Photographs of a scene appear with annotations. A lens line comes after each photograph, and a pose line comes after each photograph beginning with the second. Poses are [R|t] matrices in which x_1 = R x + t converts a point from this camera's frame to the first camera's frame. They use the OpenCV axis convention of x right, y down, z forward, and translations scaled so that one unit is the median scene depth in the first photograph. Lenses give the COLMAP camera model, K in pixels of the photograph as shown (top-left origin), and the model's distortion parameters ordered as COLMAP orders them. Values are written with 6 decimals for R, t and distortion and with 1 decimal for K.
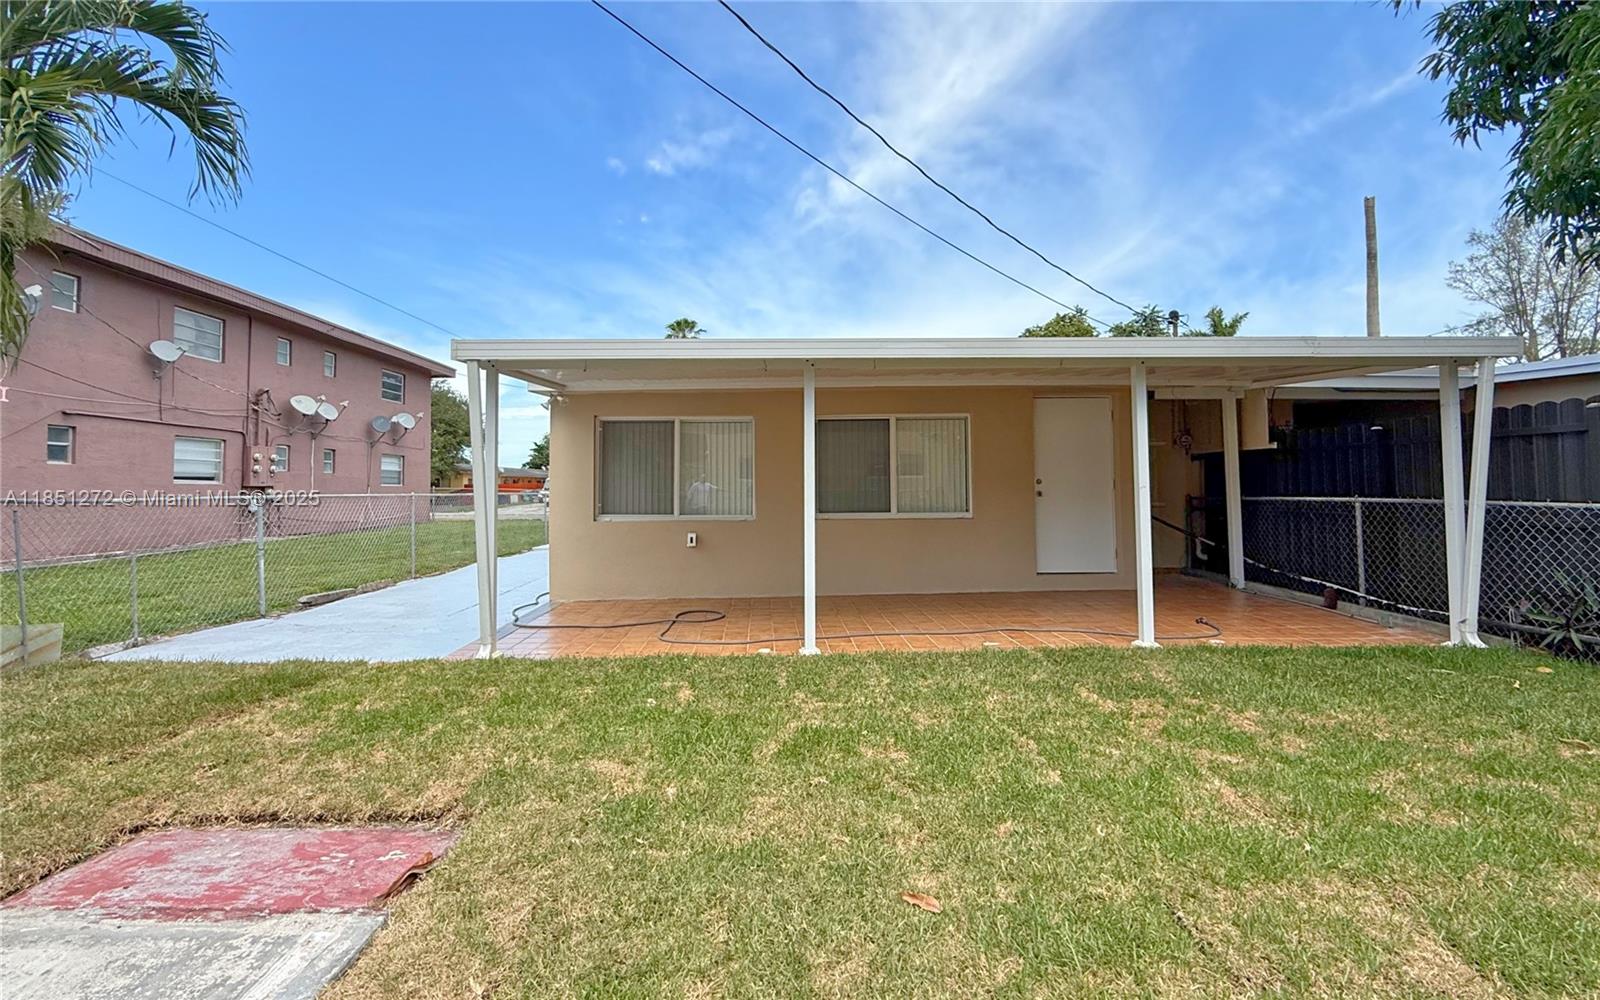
lens RADIAL K [[721.9, 0, 799.1], [0, 721.9, 461.1], [0, 0, 1]] dist [0.012169, -0.000125]
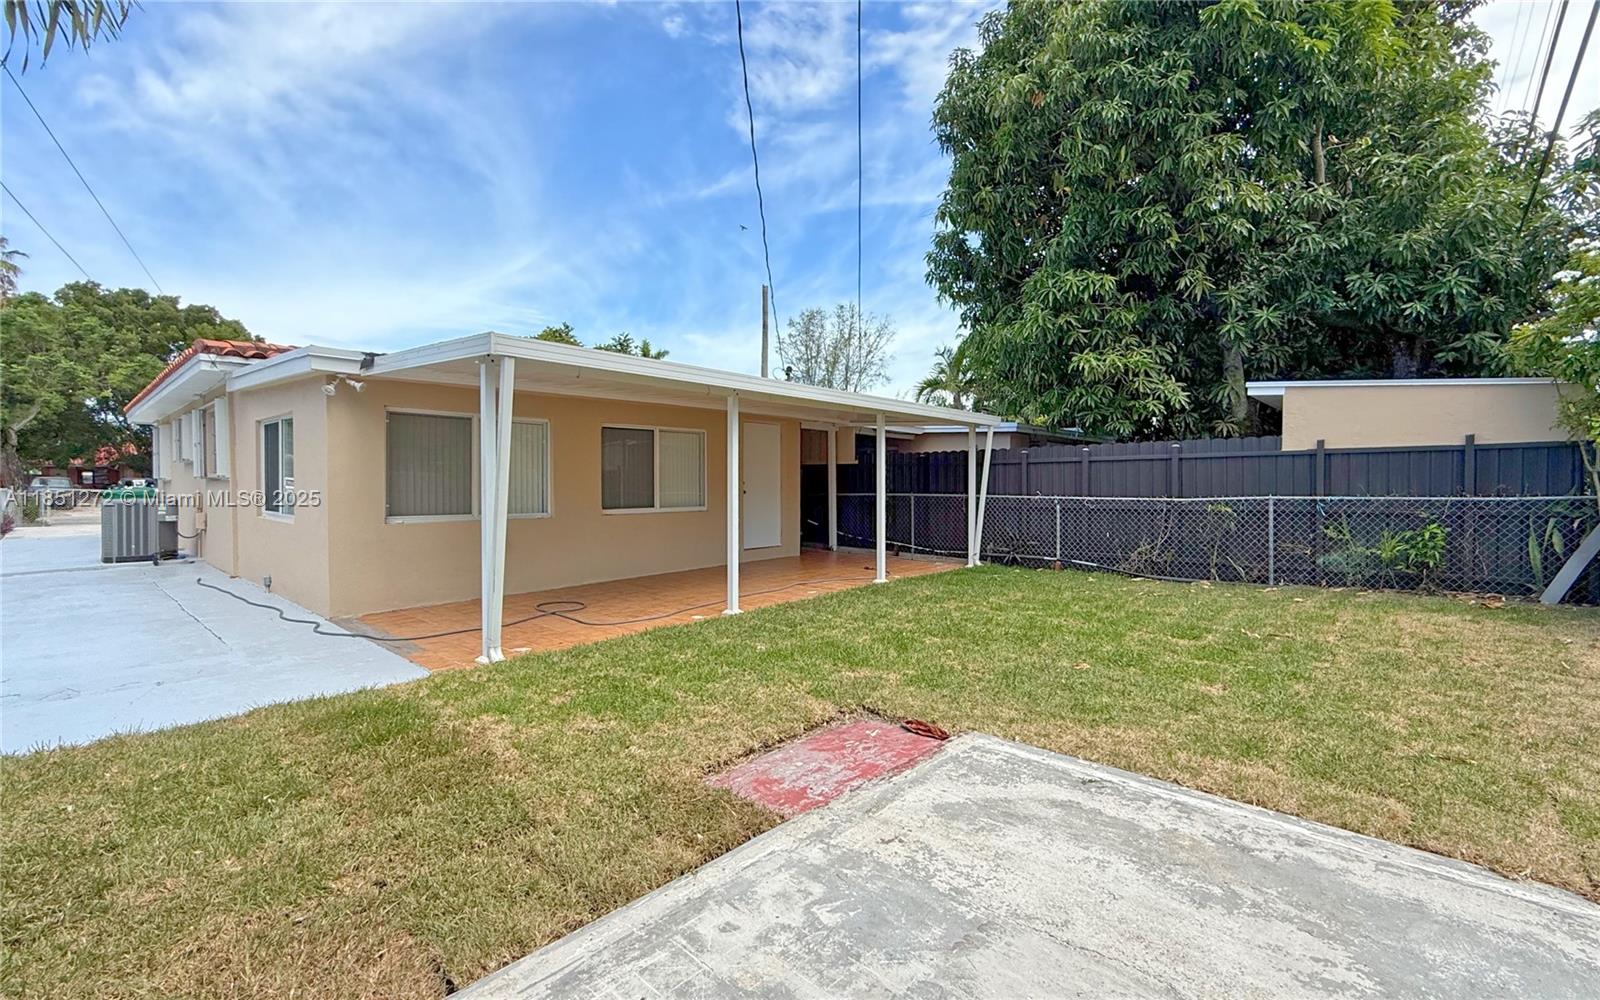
lens RADIAL K [[672.8, 0, 797.5], [0, 672.8, 493.9], [0, 0, 1]] dist [0.002453, 0.000102]
pose [[0.680990, -0.004872, 0.732276, -0.535736], [-0.031395, 0.998864, 0.035843, 0.000068], [-0.731619, -0.047399, 0.680064, 0.059366]]
